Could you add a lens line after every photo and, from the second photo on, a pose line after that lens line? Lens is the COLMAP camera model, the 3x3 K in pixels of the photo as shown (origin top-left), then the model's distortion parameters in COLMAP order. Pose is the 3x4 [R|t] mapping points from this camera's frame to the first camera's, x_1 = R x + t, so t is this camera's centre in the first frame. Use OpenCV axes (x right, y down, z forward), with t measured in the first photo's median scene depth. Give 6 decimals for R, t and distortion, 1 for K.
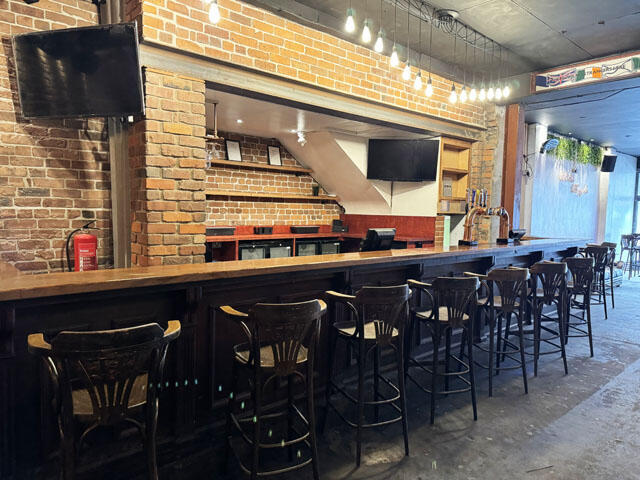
lens RADIAL K [[447.9, 0, 320.0], [0, 447.9, 238.9], [0, 0, 1]] dist [-0.008924, -0.003373]
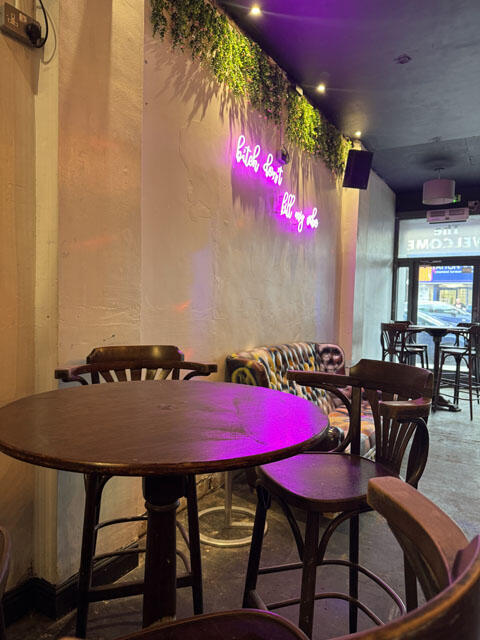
lens RADIAL K [[447.9, 0, 240.3], [0, 447.9, 322.9], [0, 0, 1]] dist [-0.008924, -0.003373]
pose [[0.944806, -0.021897, 0.326899, 0.559726], [0.024638, 0.999687, -0.004245, -0.023848], [-0.326703, 0.012065, 0.945050, 0.894100]]
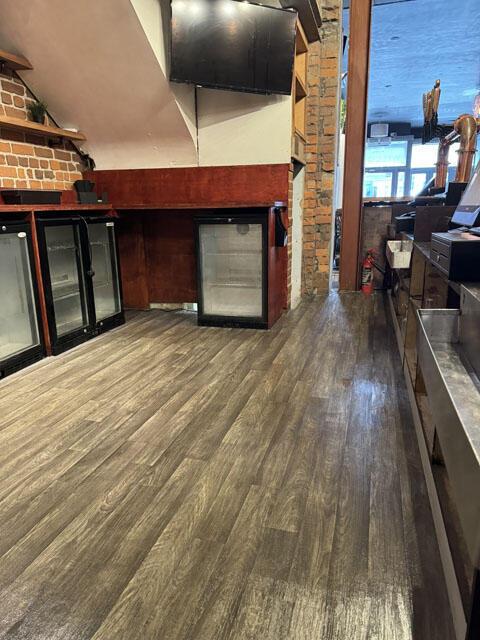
lens RADIAL K [[447.9, 0, 239.1], [0, 447.9, 323.7], [0, 0, 1]] dist [-0.008924, -0.003373]
pose [[0.838381, -0.169211, 0.518156, -0.113059], [0.065159, 0.974891, 0.212937, 0.021686], [-0.541176, -0.144760, 0.828355, 0.464016]]
